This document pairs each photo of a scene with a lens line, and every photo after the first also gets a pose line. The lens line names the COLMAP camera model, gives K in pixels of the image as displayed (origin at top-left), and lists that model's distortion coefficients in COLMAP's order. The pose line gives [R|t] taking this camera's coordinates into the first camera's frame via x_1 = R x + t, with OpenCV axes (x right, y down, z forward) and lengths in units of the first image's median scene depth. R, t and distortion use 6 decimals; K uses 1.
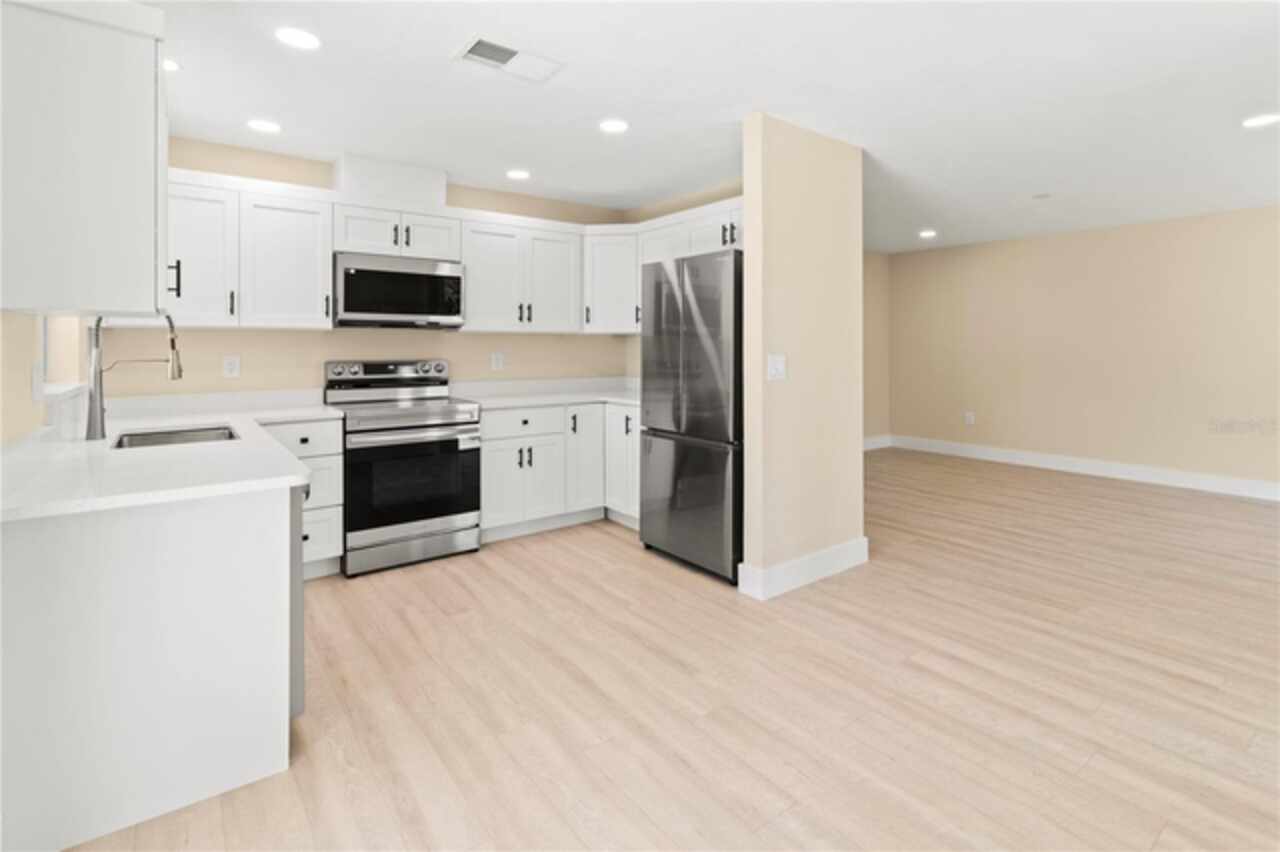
lens RADIAL K [[598.9, 0, 657.6], [0, 598.9, 348.1], [0, 0, 1]] dist [-0.002699, -0.001199]
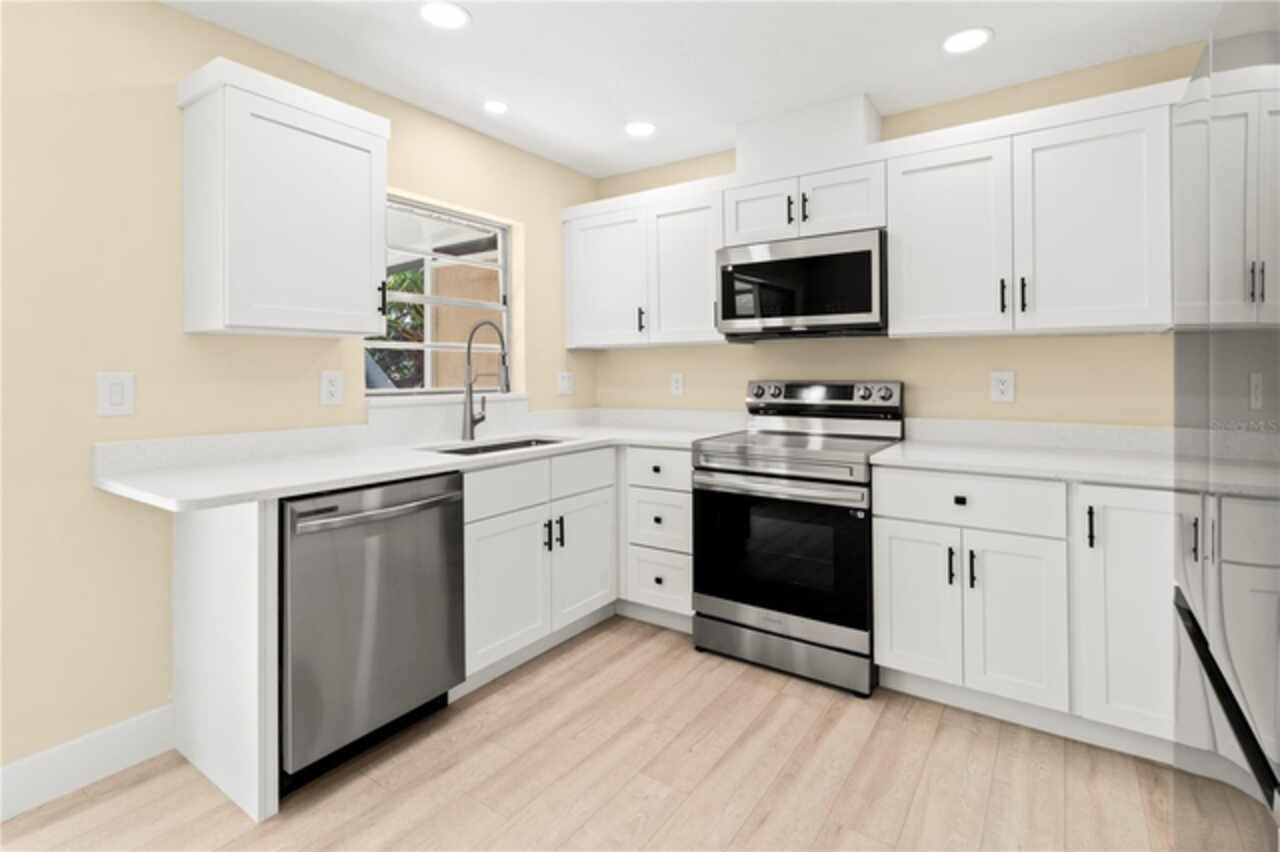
lens RADIAL K [[598.9, 0, 649.0], [0, 598.9, 368.2], [0, 0, 1]] dist [-0.002699, -0.001199]
pose [[0.316979, -0.004579, -0.948422, 0.218290], [0.003038, 0.999988, -0.003813, 0.008555], [0.948428, -0.001672, 0.316989, 0.642598]]
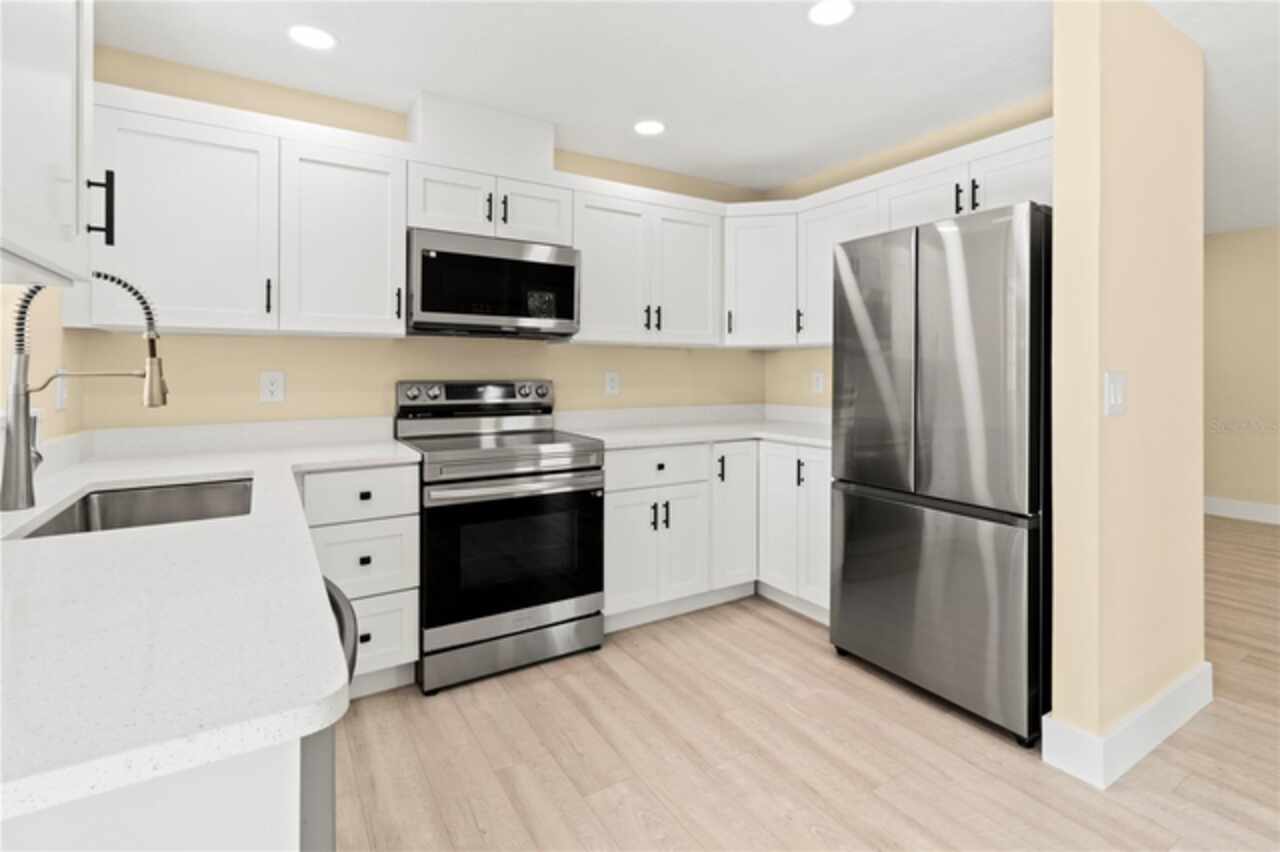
lens RADIAL K [[598.9, 0, 664.0], [0, 598.9, 370.1], [0, 0, 1]] dist [-0.002699, -0.001199]
pose [[0.995890, 0.003357, -0.090507, -0.171130], [-0.003708, 0.999986, -0.003707, 0.011140], [0.090493, 0.004027, 0.995889, 0.316159]]
